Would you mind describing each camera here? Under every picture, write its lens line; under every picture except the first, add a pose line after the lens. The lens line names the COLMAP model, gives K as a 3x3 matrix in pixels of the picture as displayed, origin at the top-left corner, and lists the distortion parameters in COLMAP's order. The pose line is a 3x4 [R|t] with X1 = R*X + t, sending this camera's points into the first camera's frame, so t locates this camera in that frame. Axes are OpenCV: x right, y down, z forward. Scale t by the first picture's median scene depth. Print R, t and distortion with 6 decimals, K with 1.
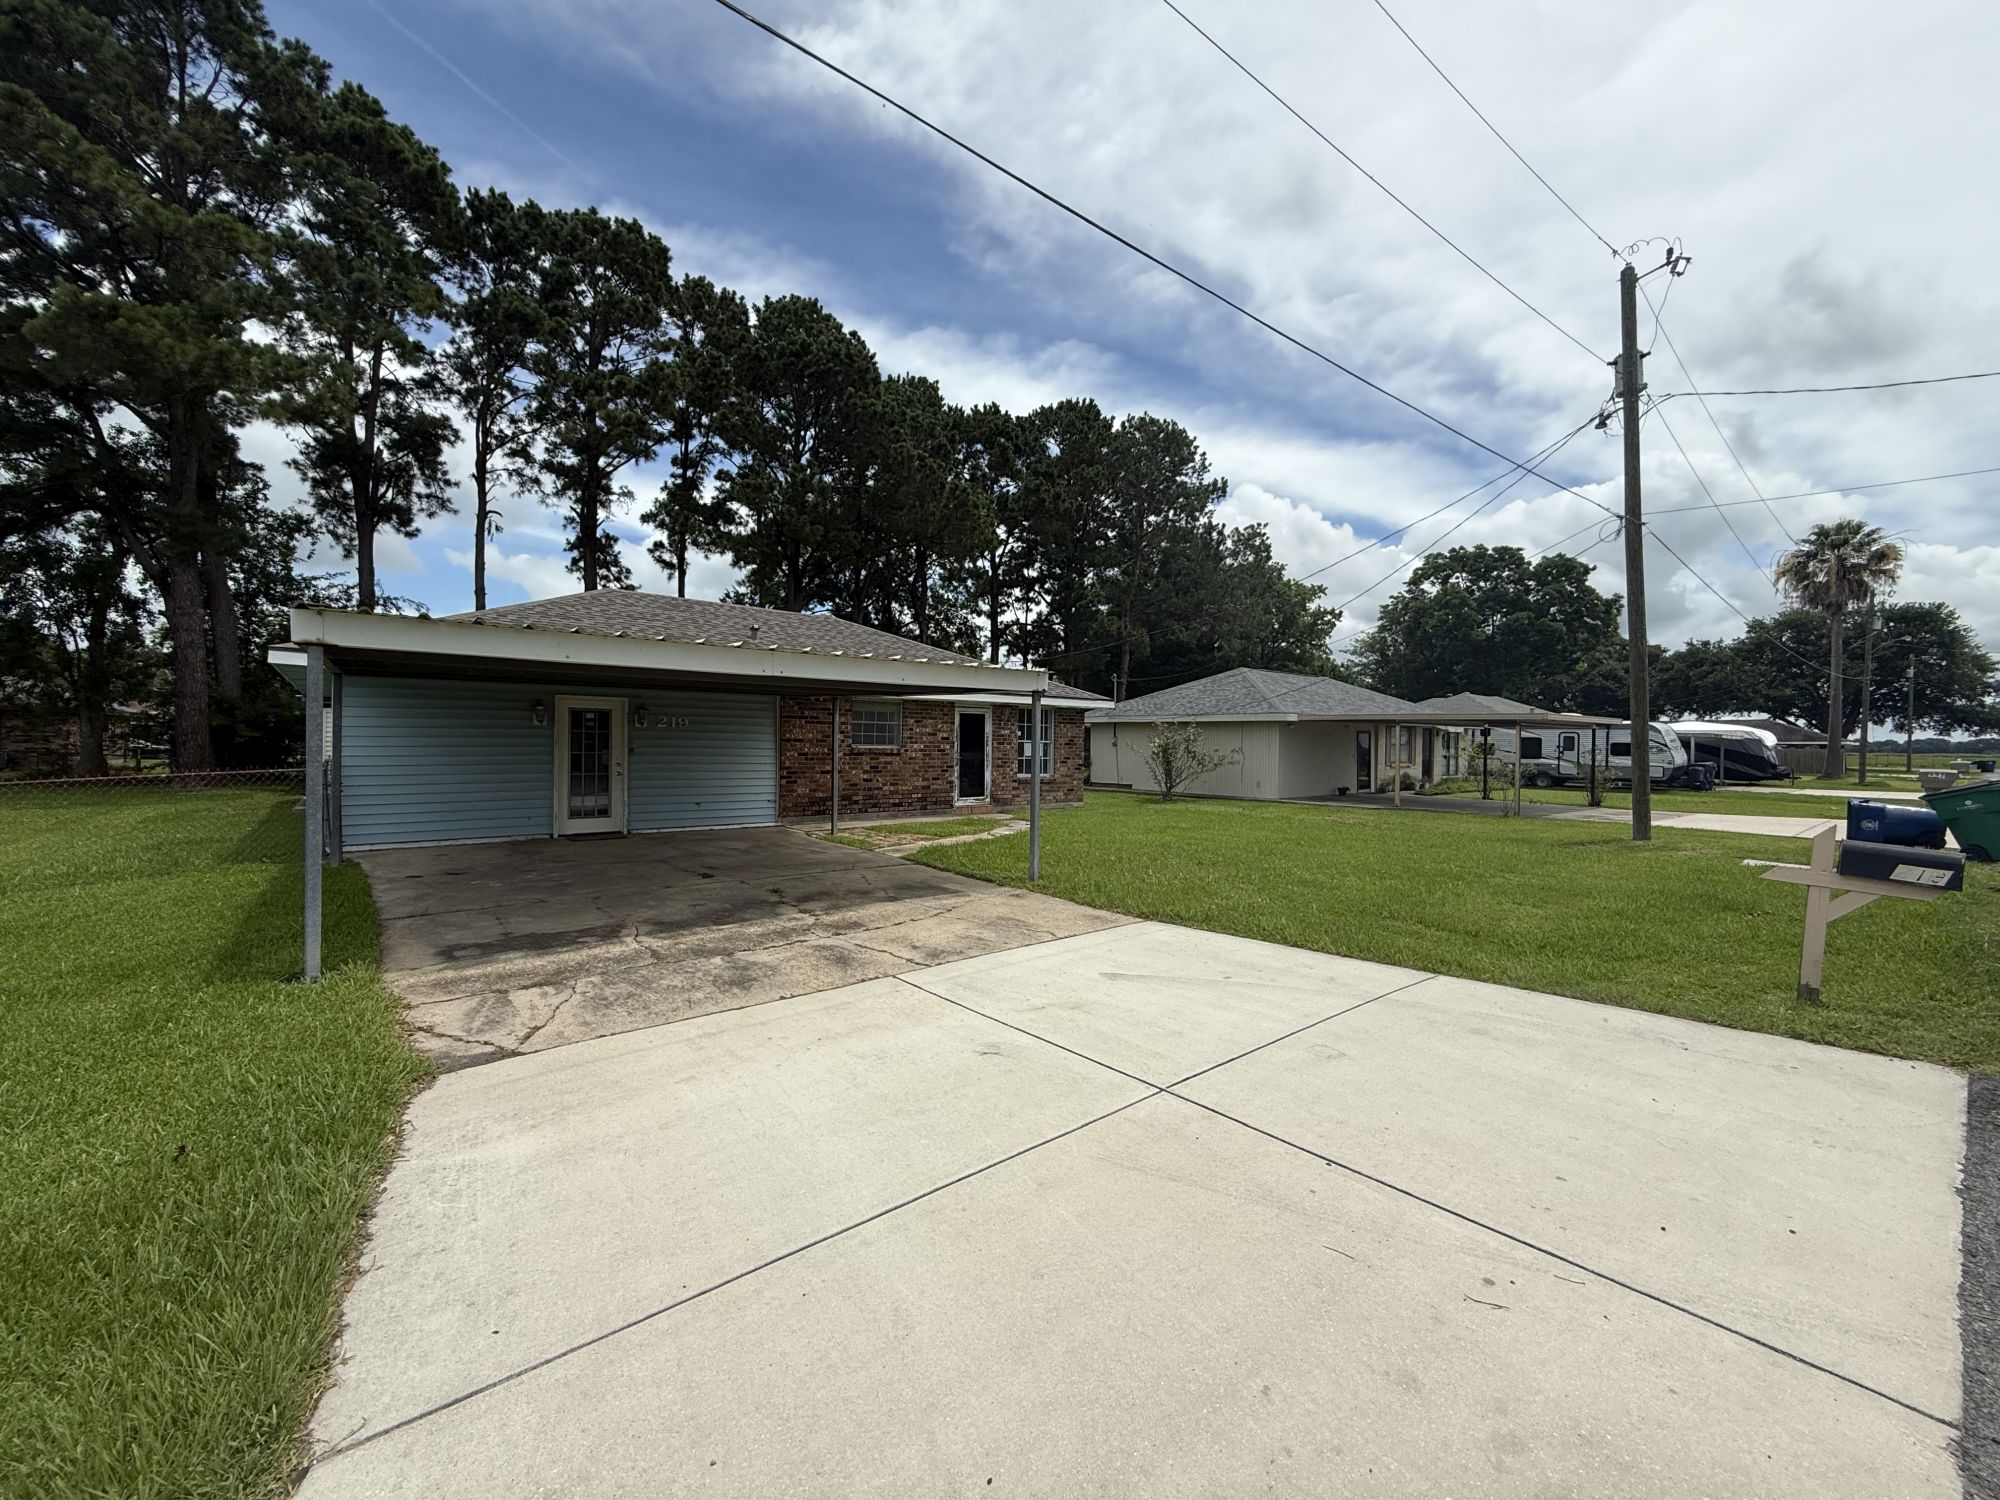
lens RADIAL K [[799.3, 0, 1001.2], [0, 799.3, 747.7], [0, 0, 1]] dist [-0.001296, 0.000385]
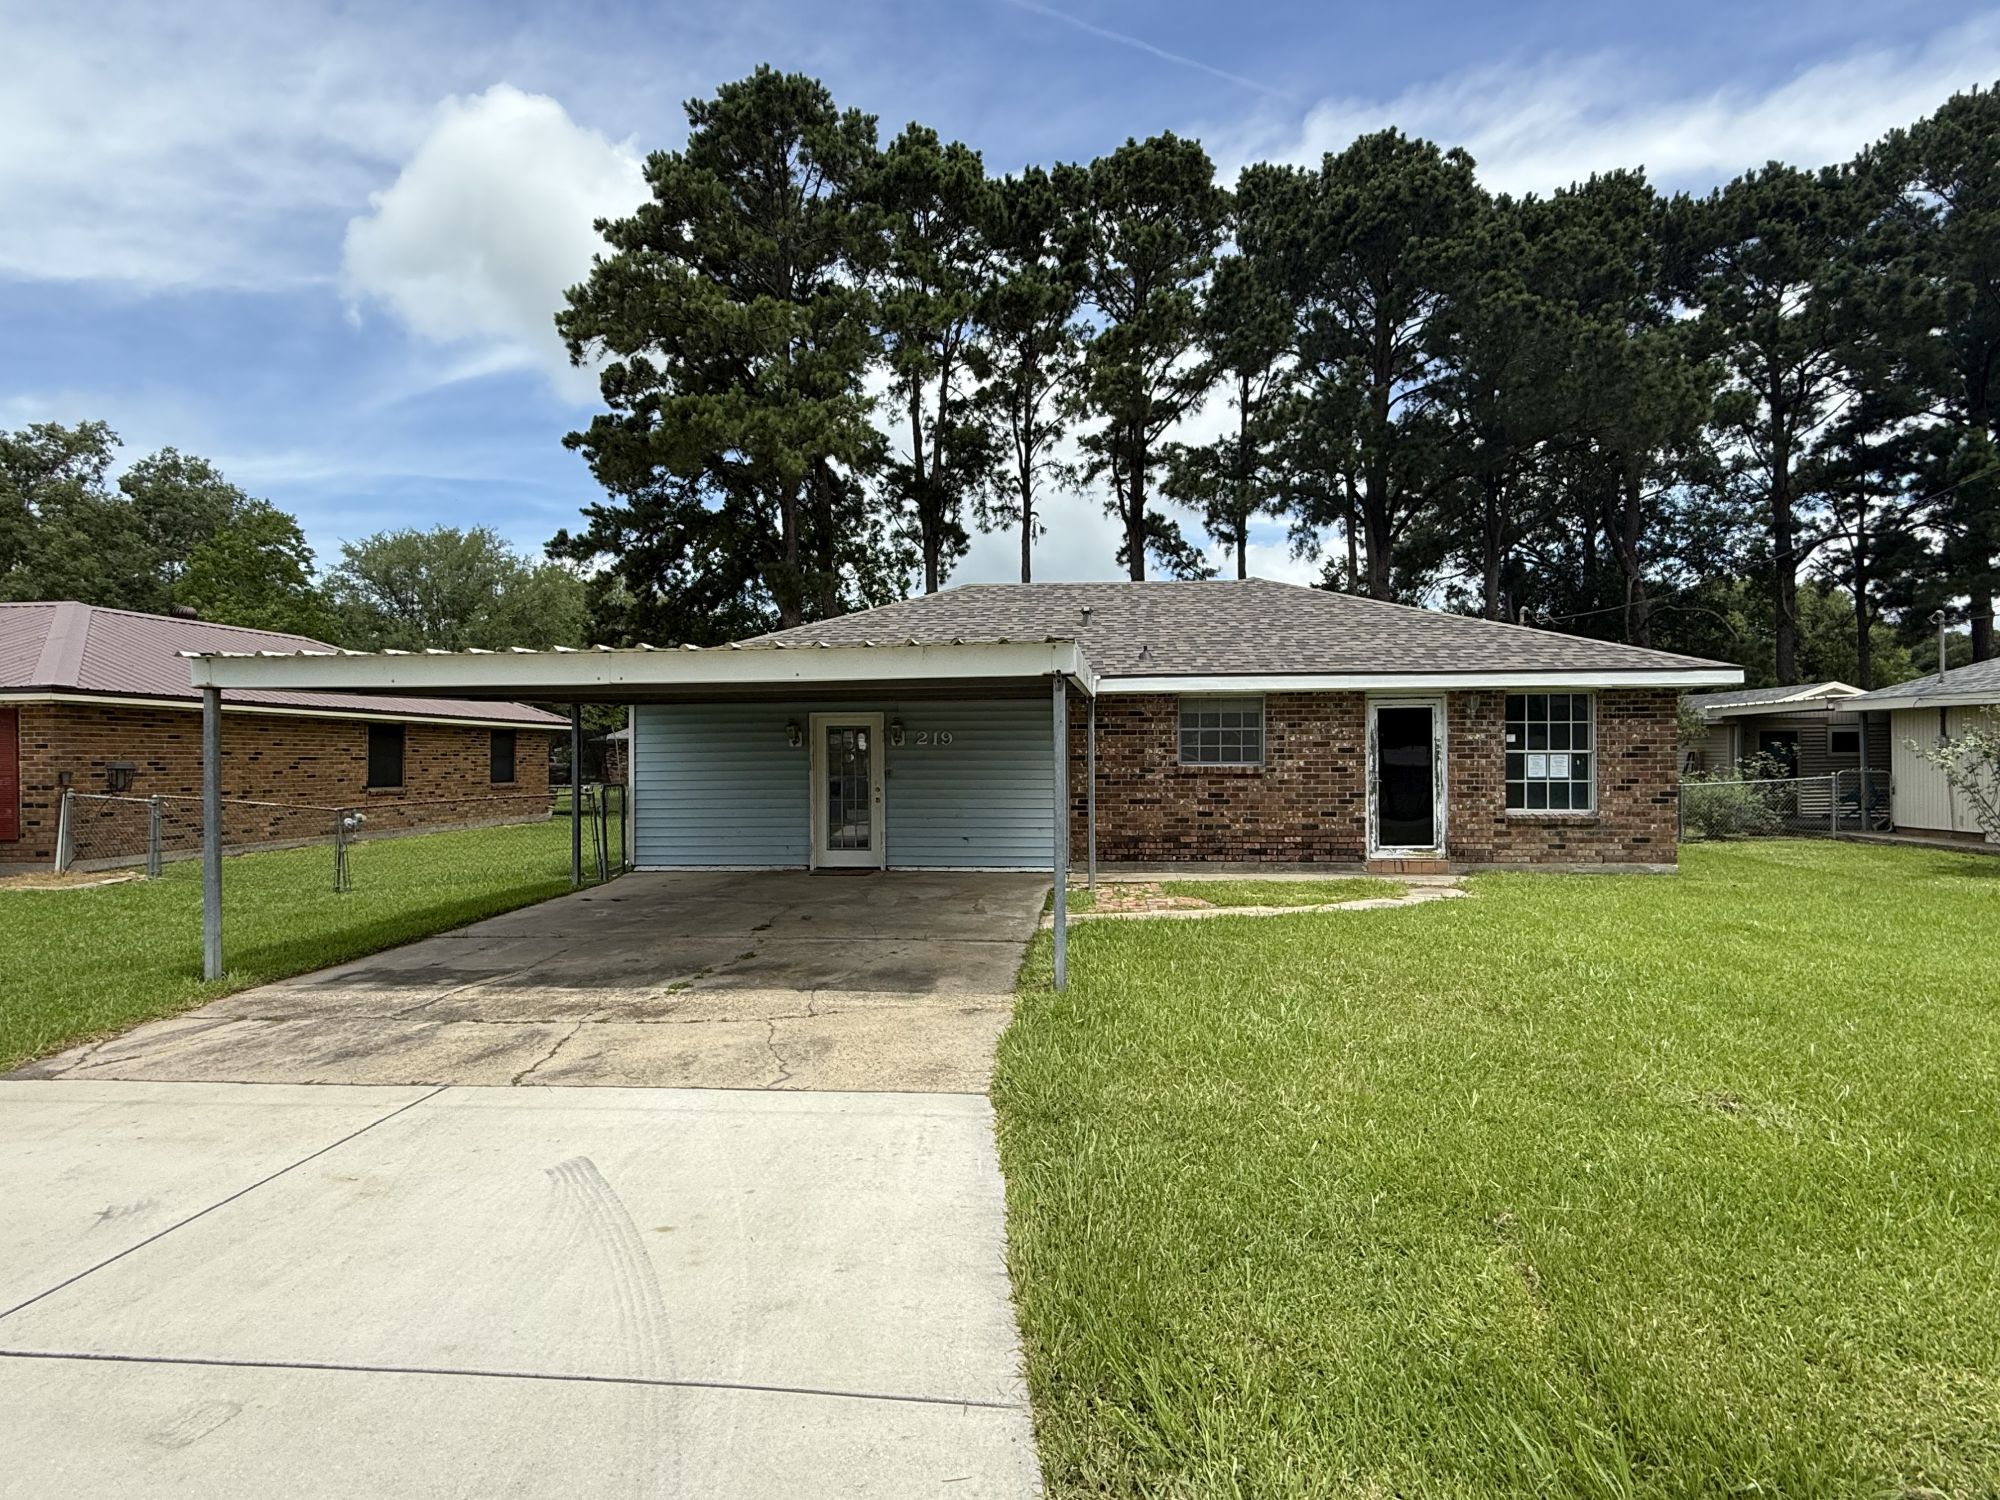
lens RADIAL K [[1025.2, 0, 998.1], [0, 1025.2, 756.6], [0, 0, 1]] dist [-0.001899, -0.000195]
pose [[0.711499, -0.015862, -0.702508, 0.319321], [0.011309, 0.999874, -0.011123, -0.000684], [0.702596, -0.000031, 0.711589, 0.244995]]
